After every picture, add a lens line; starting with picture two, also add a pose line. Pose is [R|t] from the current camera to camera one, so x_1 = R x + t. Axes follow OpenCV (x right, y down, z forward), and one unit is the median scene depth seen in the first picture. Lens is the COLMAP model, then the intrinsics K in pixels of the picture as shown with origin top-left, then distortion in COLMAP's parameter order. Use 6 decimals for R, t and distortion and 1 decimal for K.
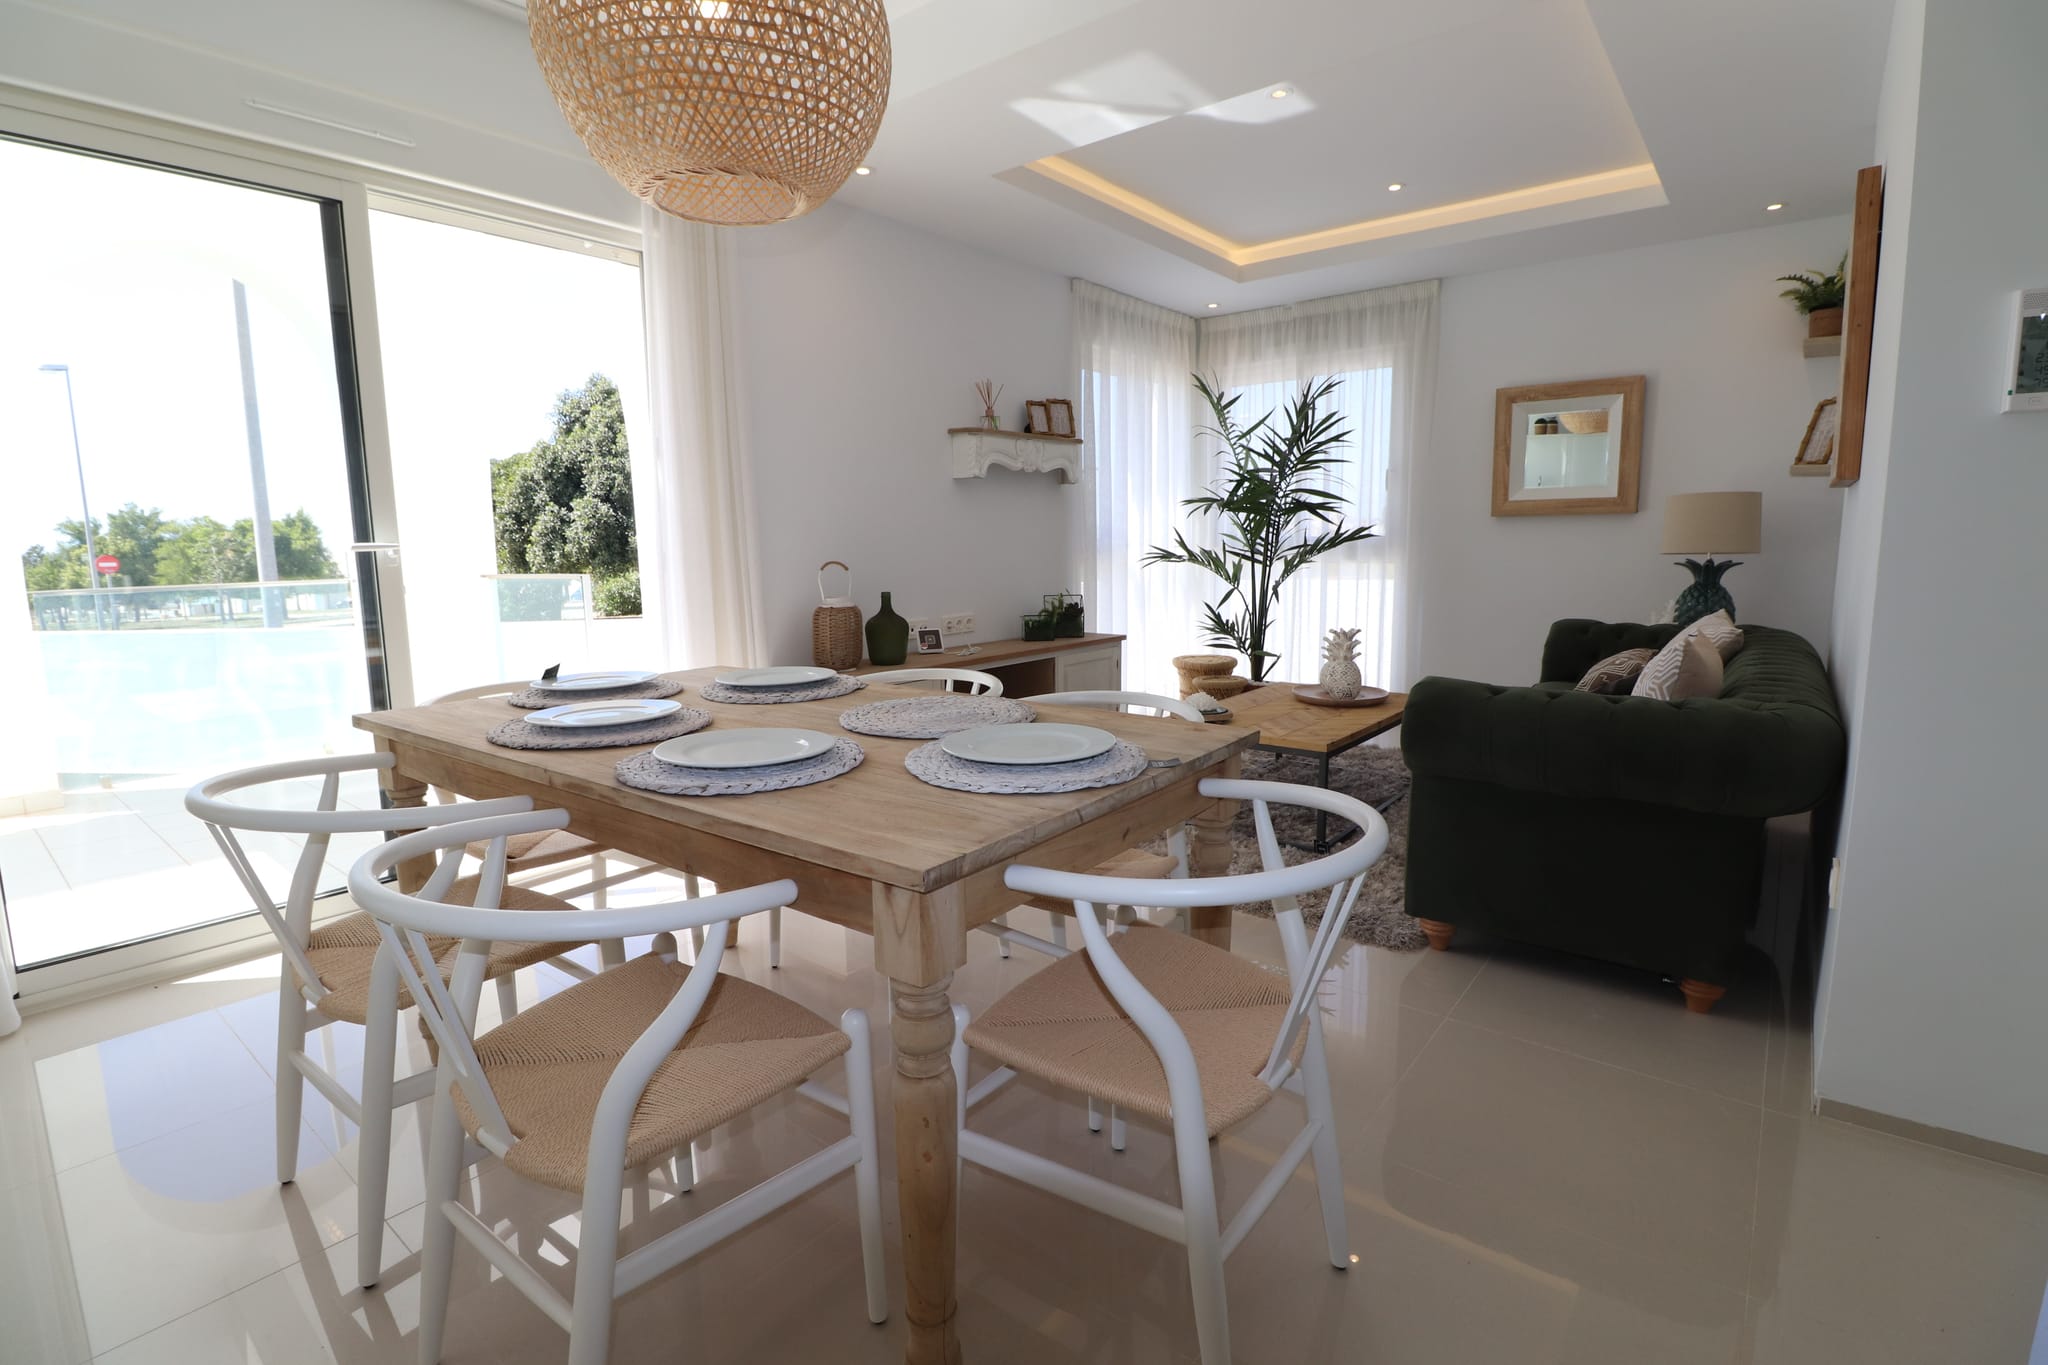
lens RADIAL K [[963.7, 0, 1033.8], [0, 963.7, 684.4], [0, 0, 1]] dist [-0.013127, -0.005345]
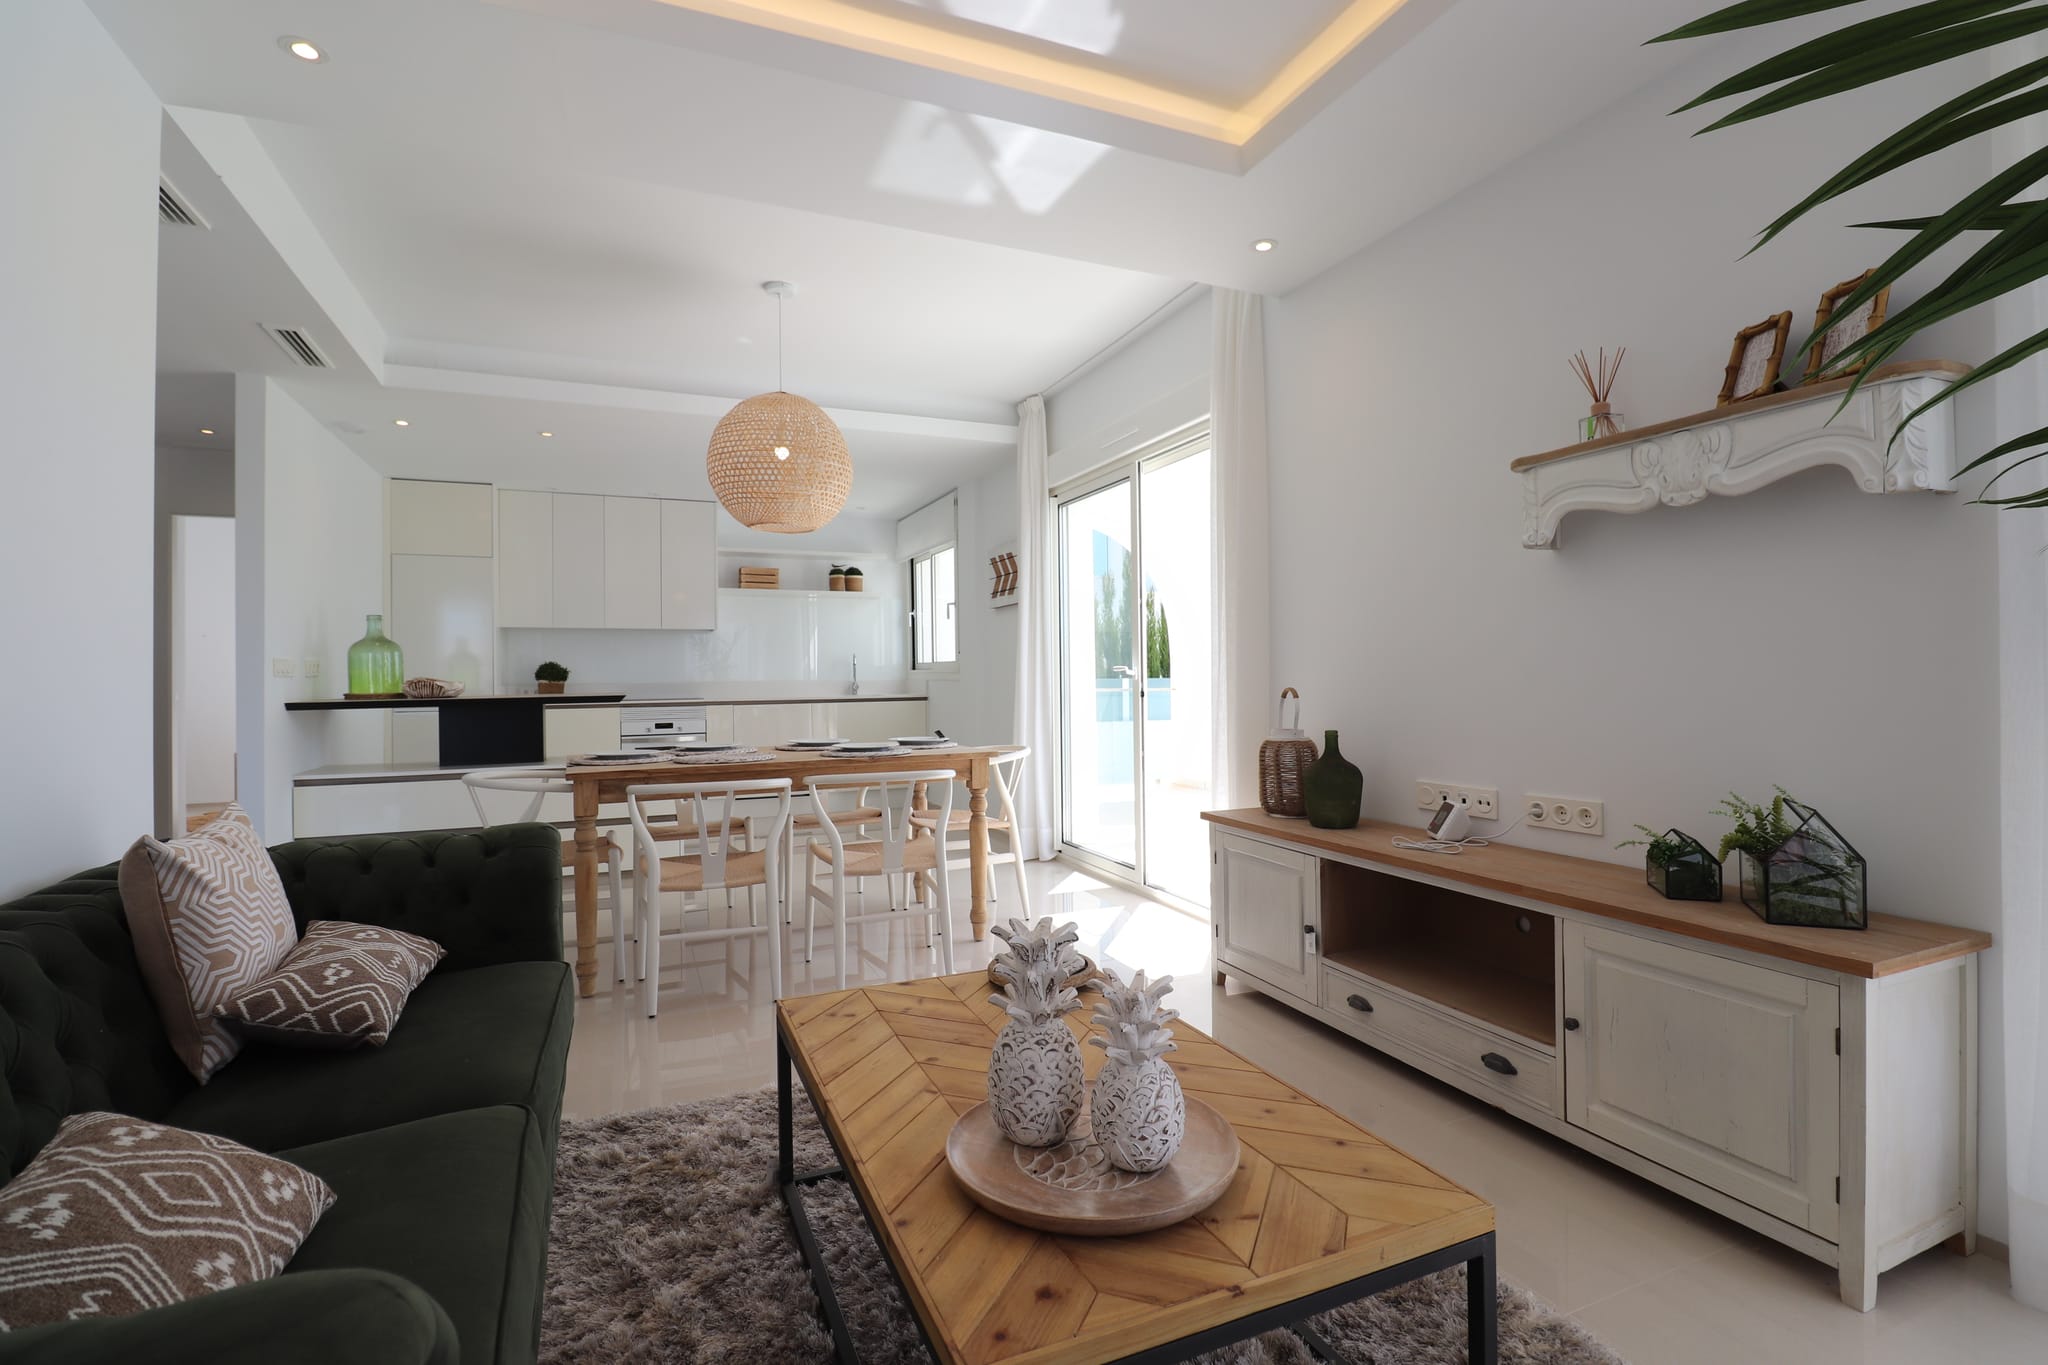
lens RADIAL K [[963.7, 0, 1038.0], [0, 963.7, 683.9], [0, 0, 1]] dist [-0.013127, -0.005345]
pose [[-0.480088, 0.032843, -0.876605, 0.538675], [-0.109032, 0.989316, 0.096780, -0.154228], [0.870418, 0.142041, -0.471377, 0.990692]]
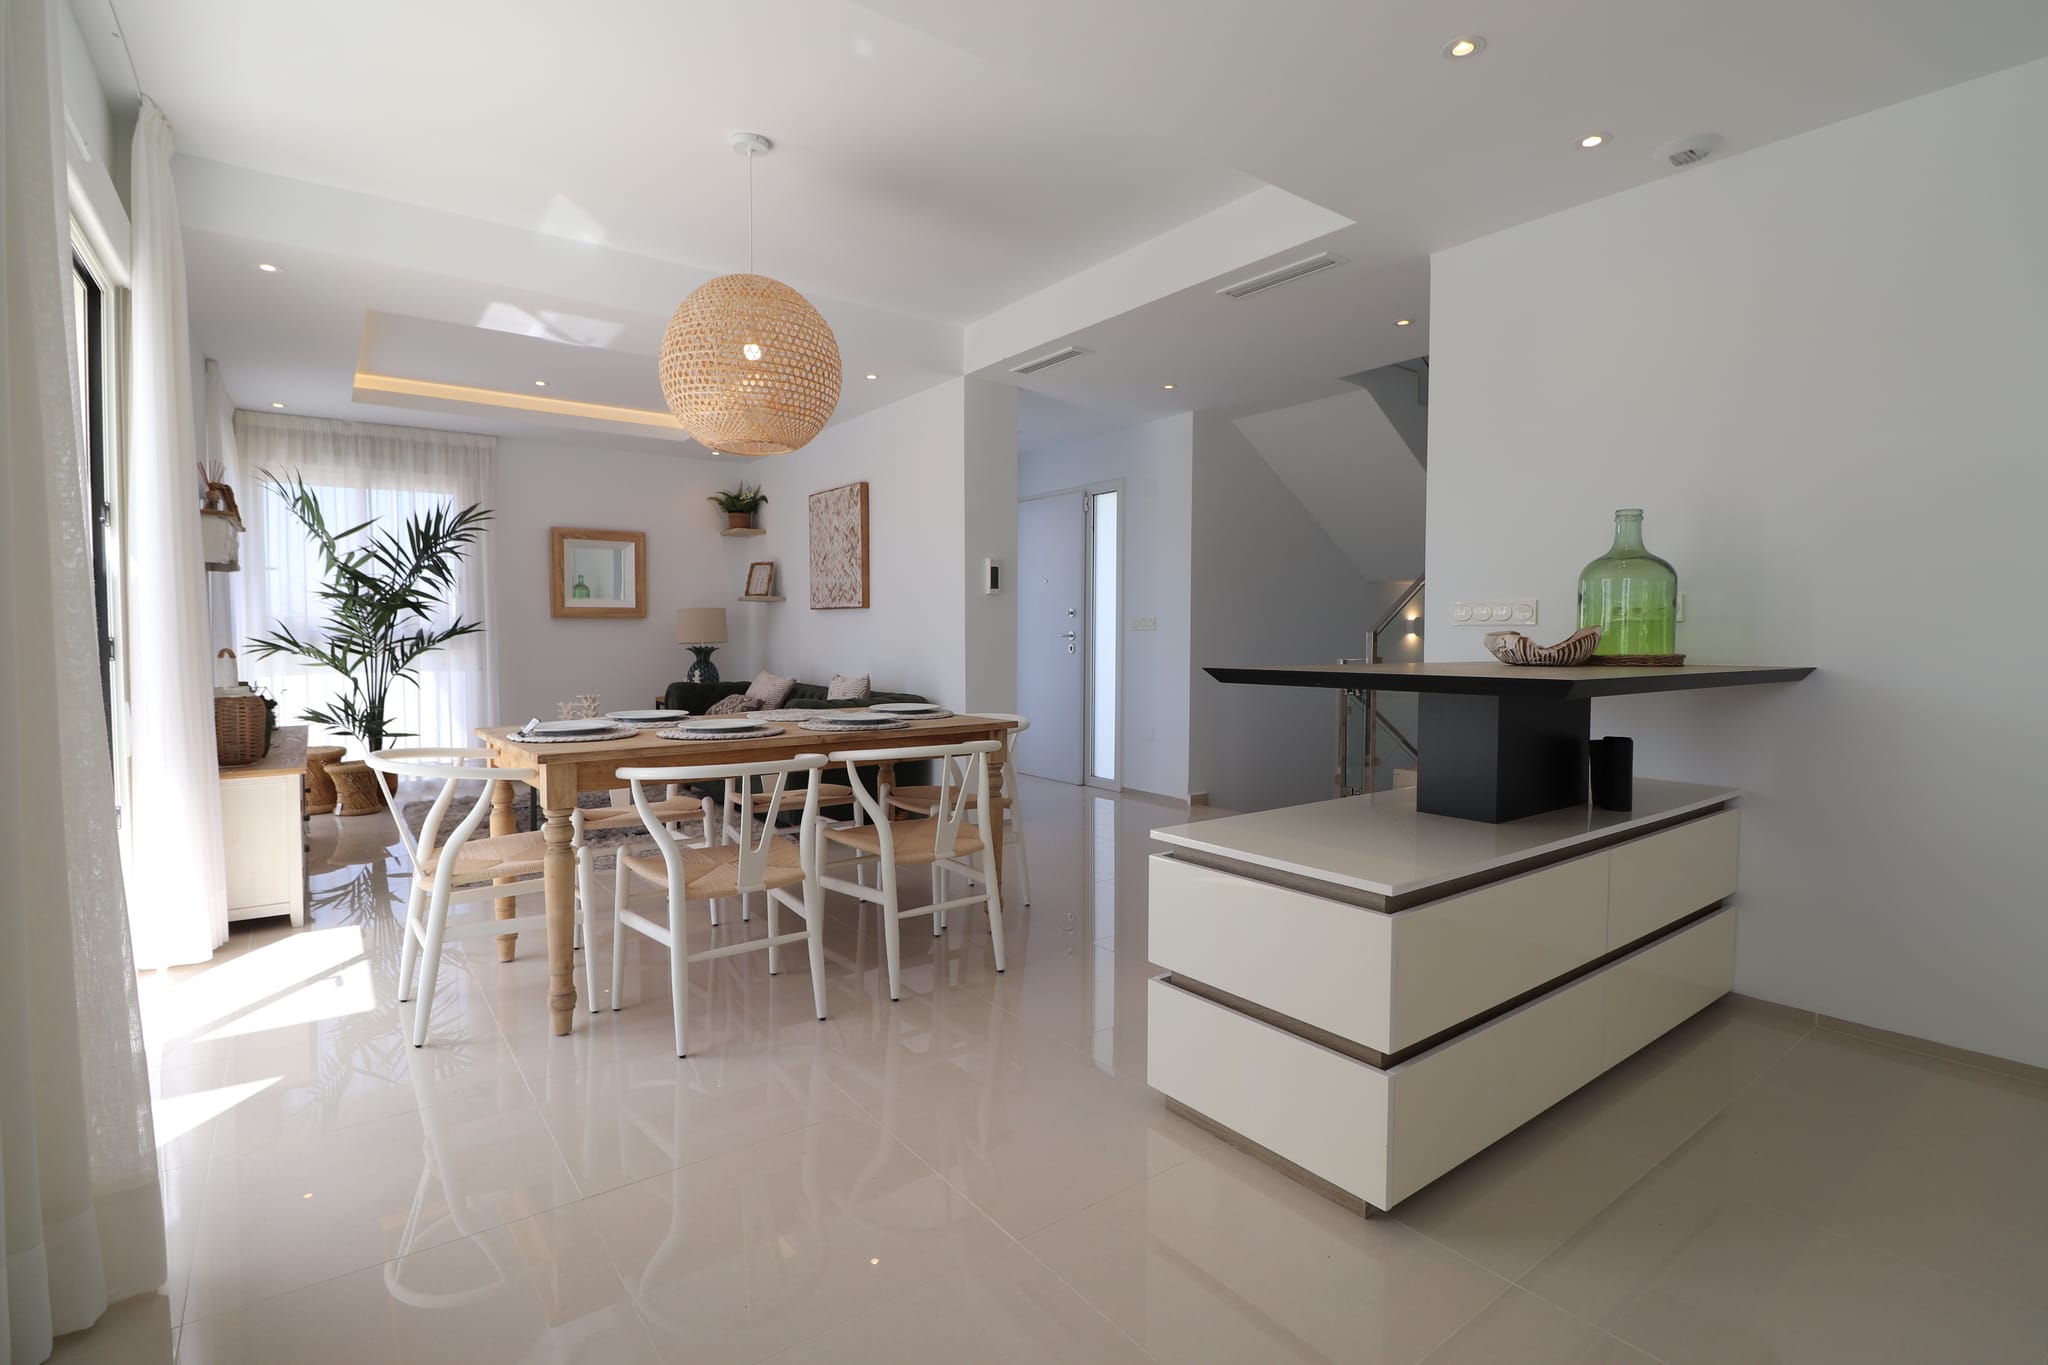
lens RADIAL K [[963.7, 0, 1028.0], [0, 963.7, 695.2], [0, 0, 1]] dist [-0.013127, -0.005345]
pose [[0.252523, -0.047563, 0.966421, -0.754401], [0.139541, 0.990140, 0.012269, 0.014059], [-0.957476, 0.131757, 0.256670, 0.015813]]
